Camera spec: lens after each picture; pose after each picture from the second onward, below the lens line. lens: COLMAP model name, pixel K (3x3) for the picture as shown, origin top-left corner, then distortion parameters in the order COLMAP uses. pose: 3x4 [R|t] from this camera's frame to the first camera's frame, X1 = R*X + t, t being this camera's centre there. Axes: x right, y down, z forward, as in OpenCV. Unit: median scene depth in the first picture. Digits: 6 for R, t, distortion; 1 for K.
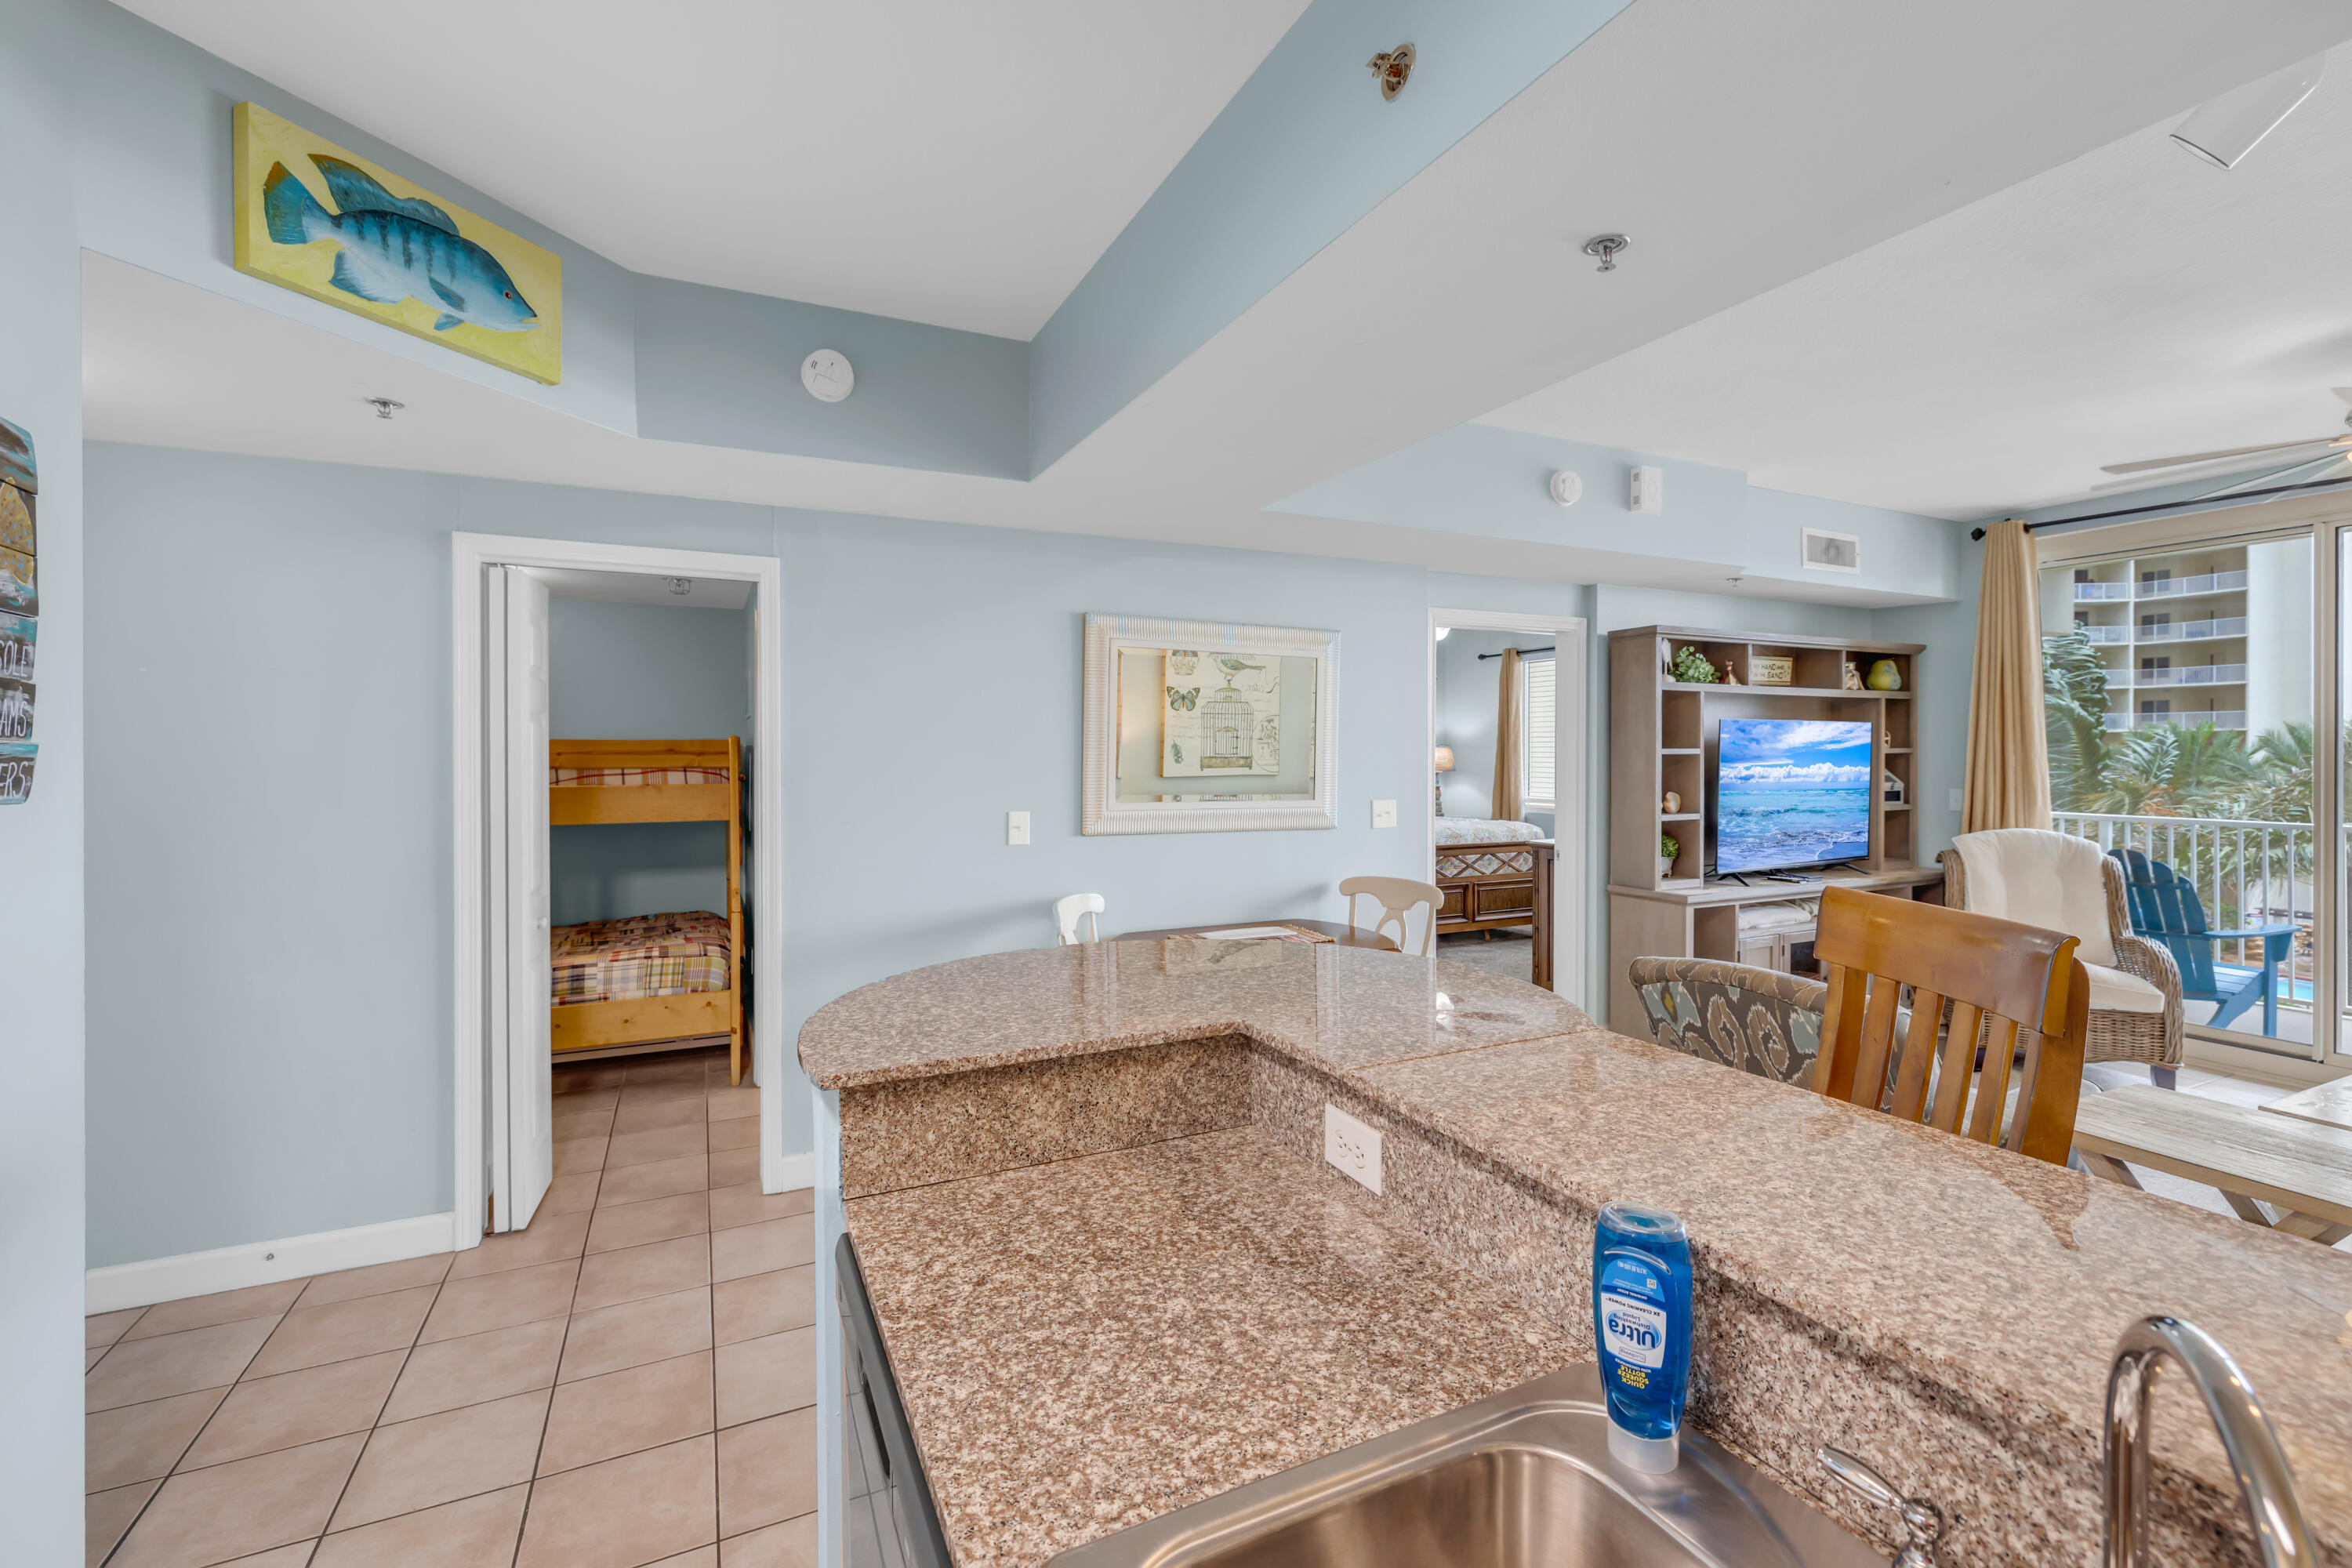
lens RADIAL K [[1003.3, 0, 1183.8], [0, 1003.3, 756.3], [0, 0, 1]] dist [0.002432, 0.000222]
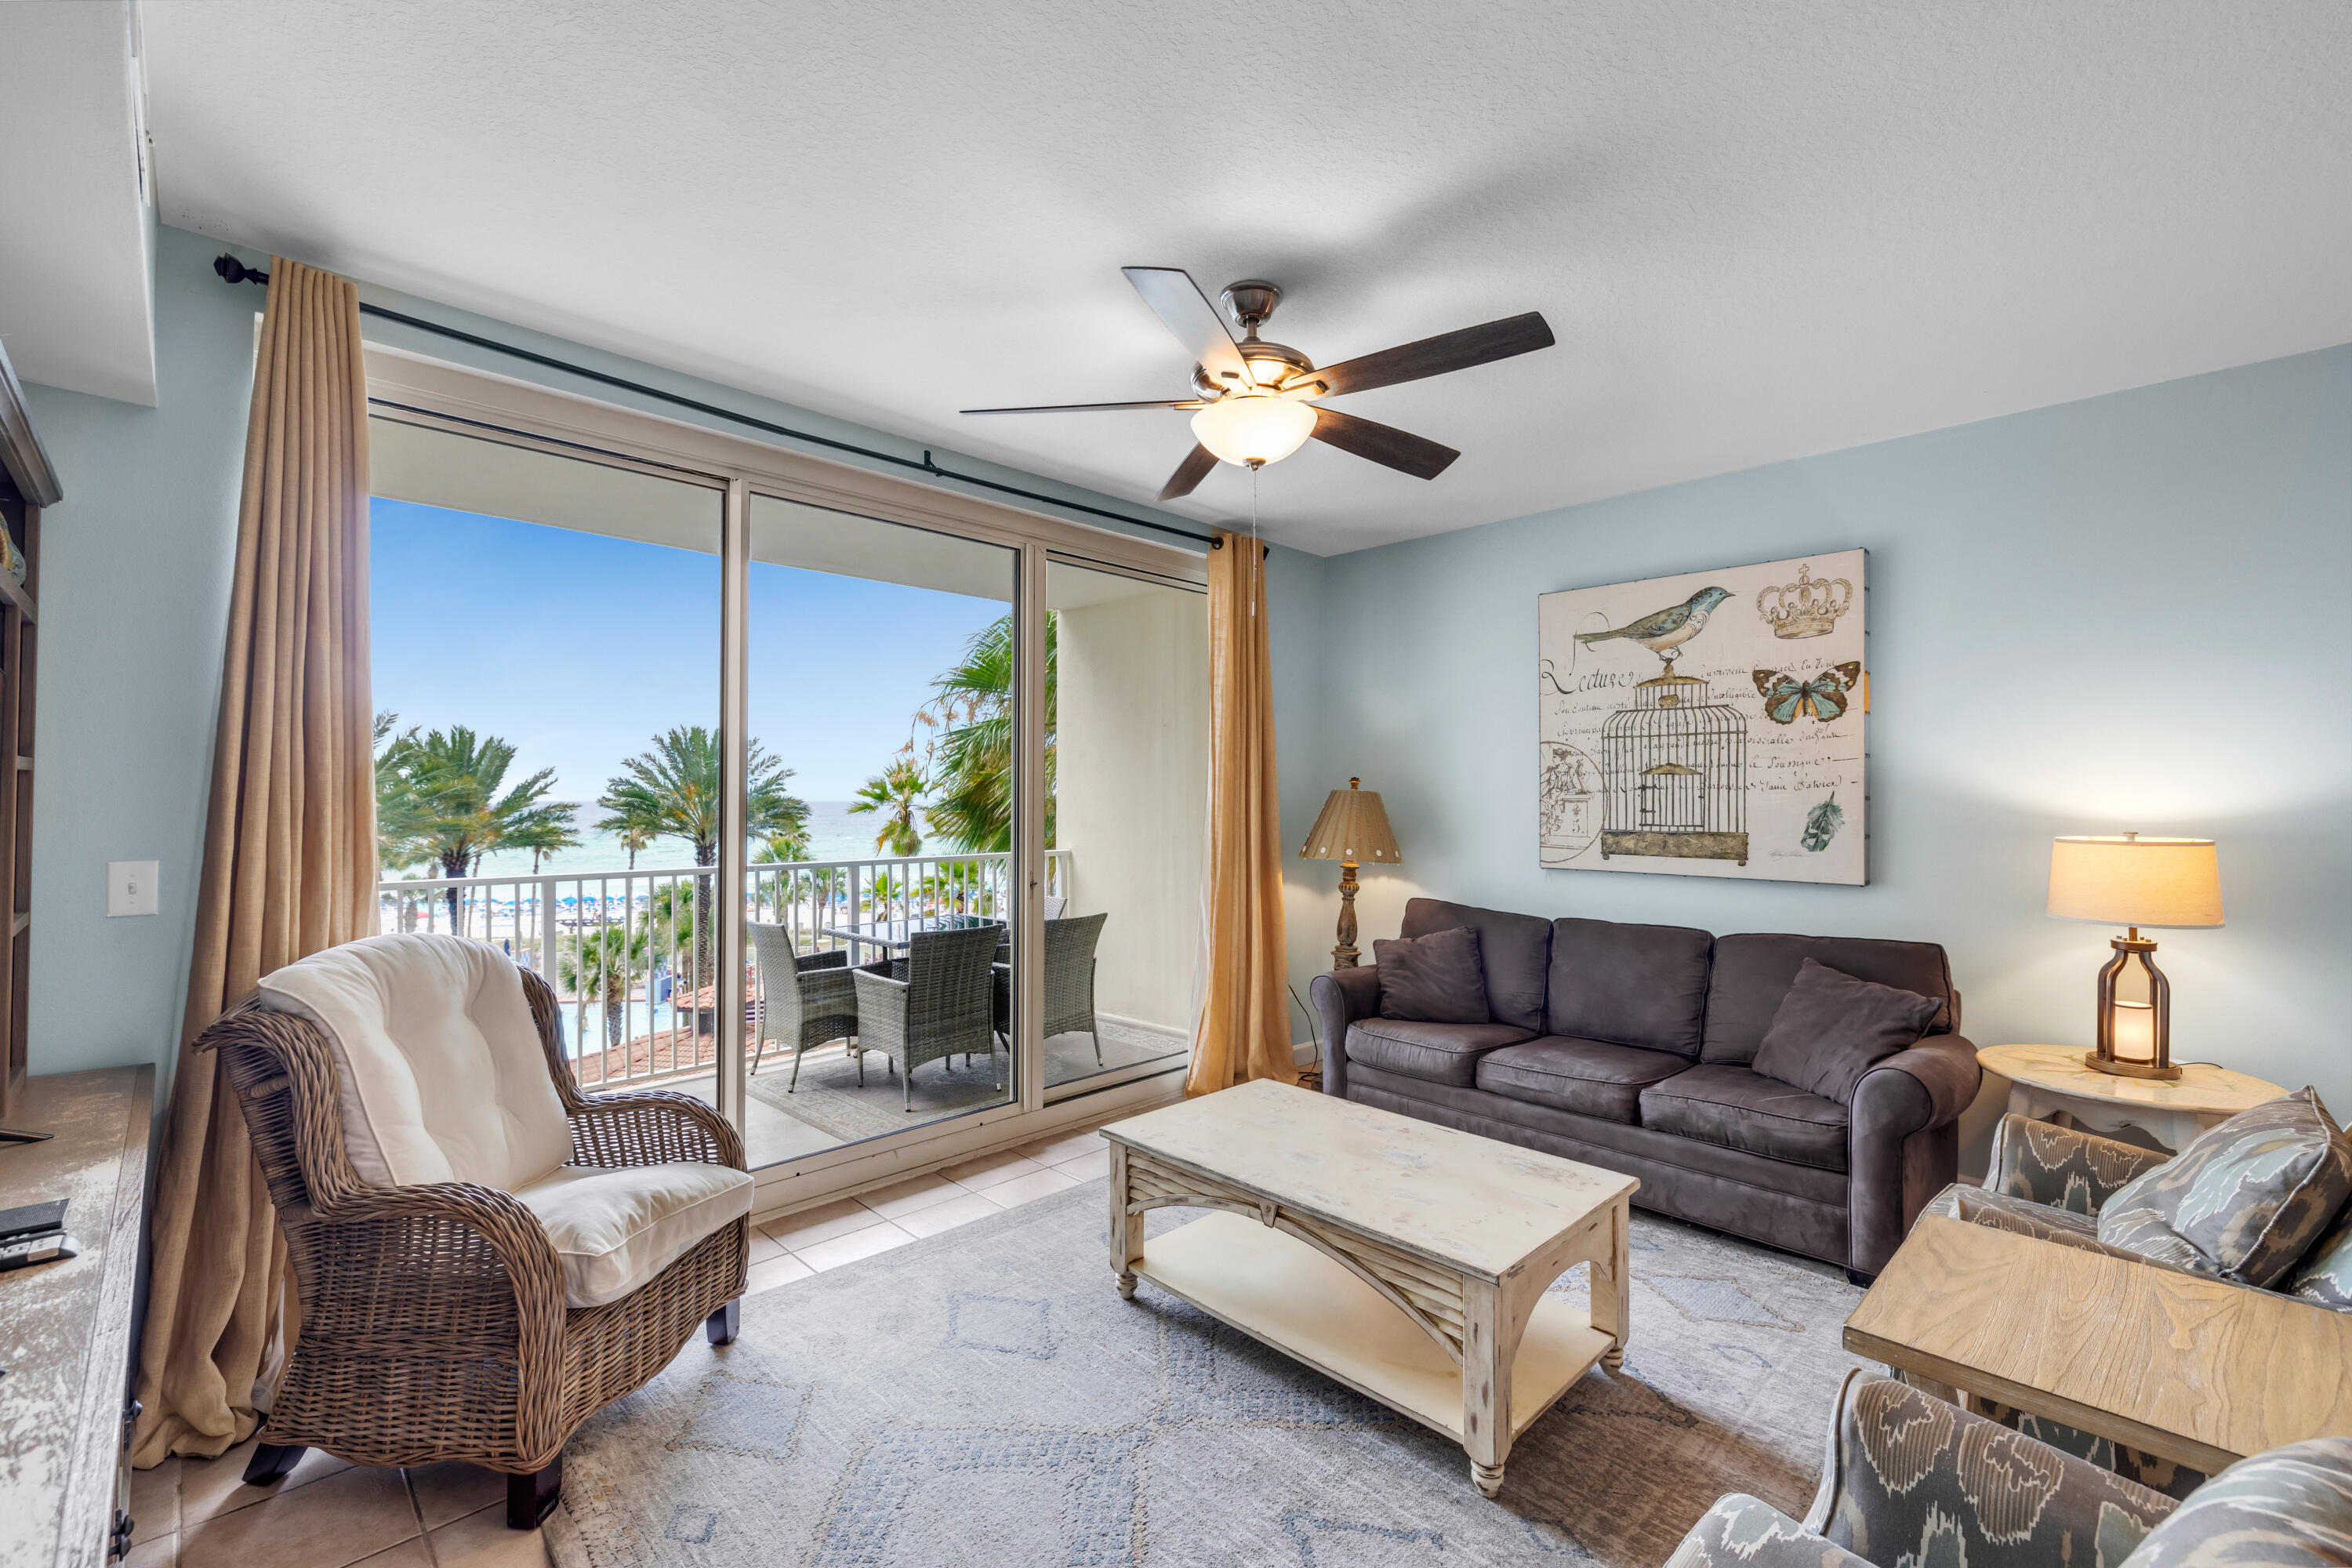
lens RADIAL K [[994.0, 0, 1176.0], [0, 994.0, 784.0], [0, 0, 1]] dist [0.000746, -0.000412]
pose [[-0.324296, 0.013751, 0.945856, 0.730266], [0.002733, 0.999904, -0.013599, 0.022083], [-0.945952, -0.001825, -0.324302, 2.165095]]
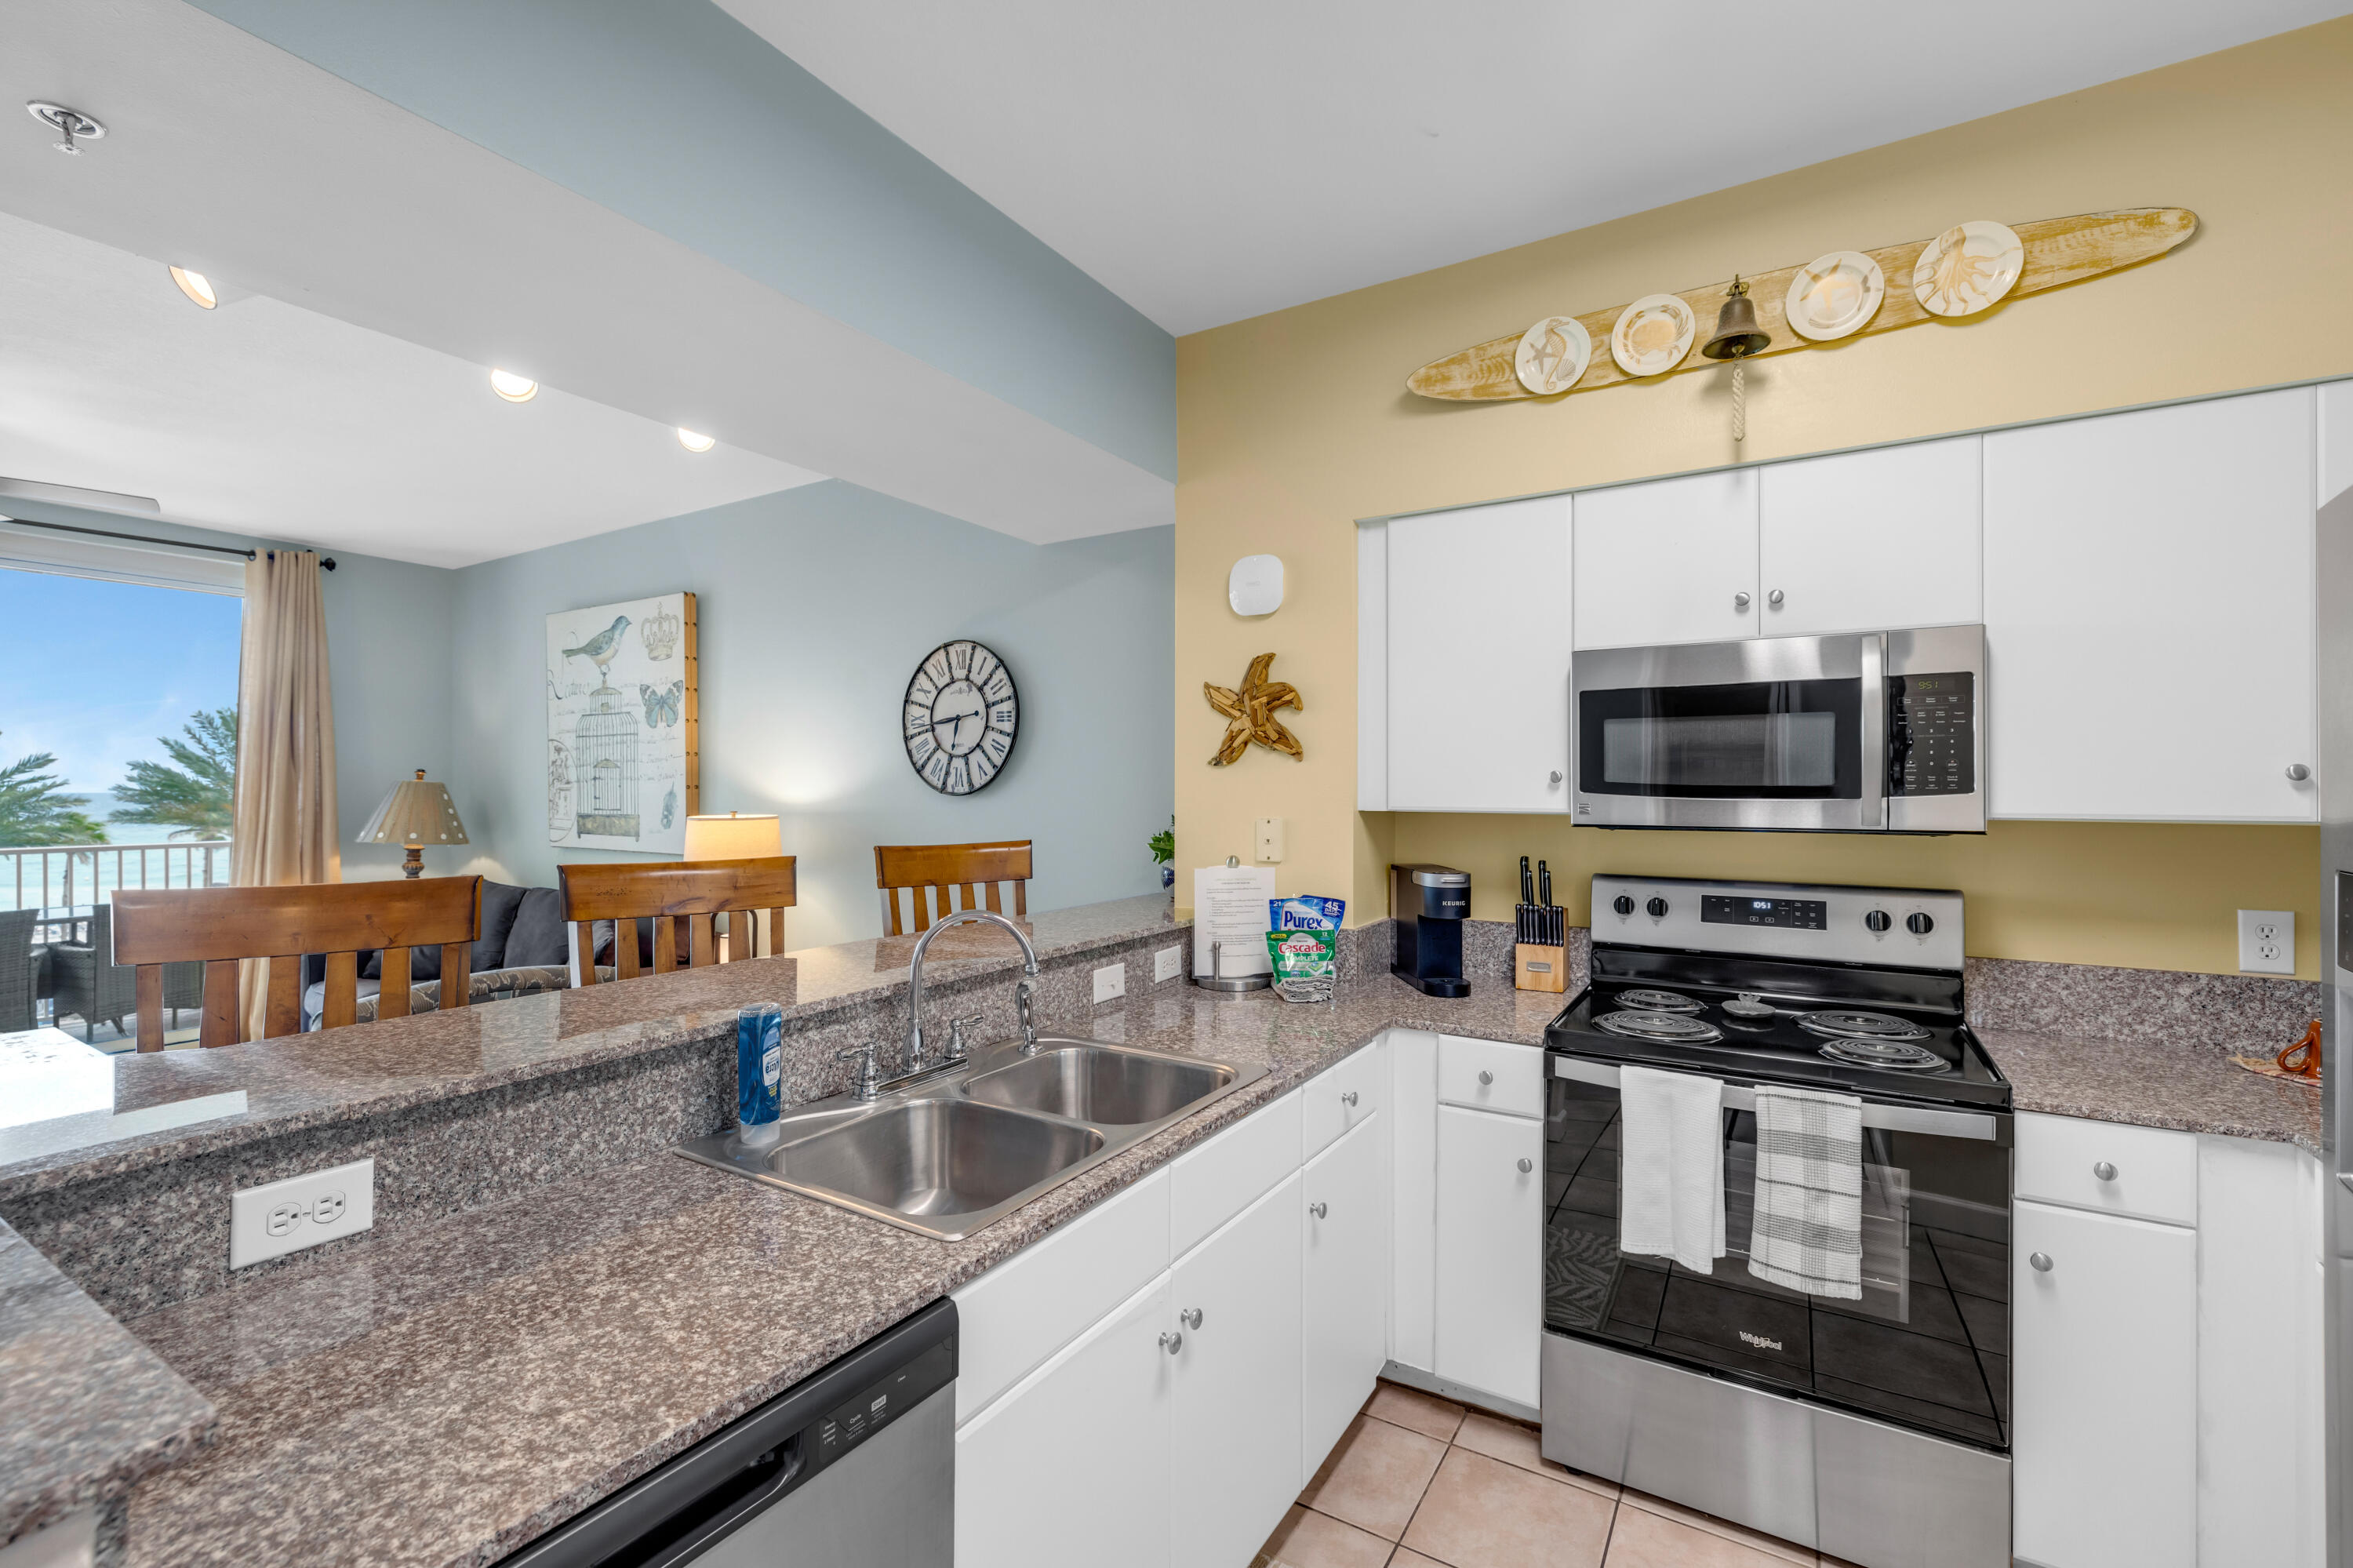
lens RADIAL K [[1009.9, 0, 1171.1], [0, 1009.9, 788.7], [0, 0, 1]] dist [0.001144, -0.000383]
pose [[-0.530890, 0.000394, 0.847441, -0.649052], [0.003580, 0.999992, 0.001778, 0.031062], [-0.847433, 0.003977, -0.530887, 0.594783]]
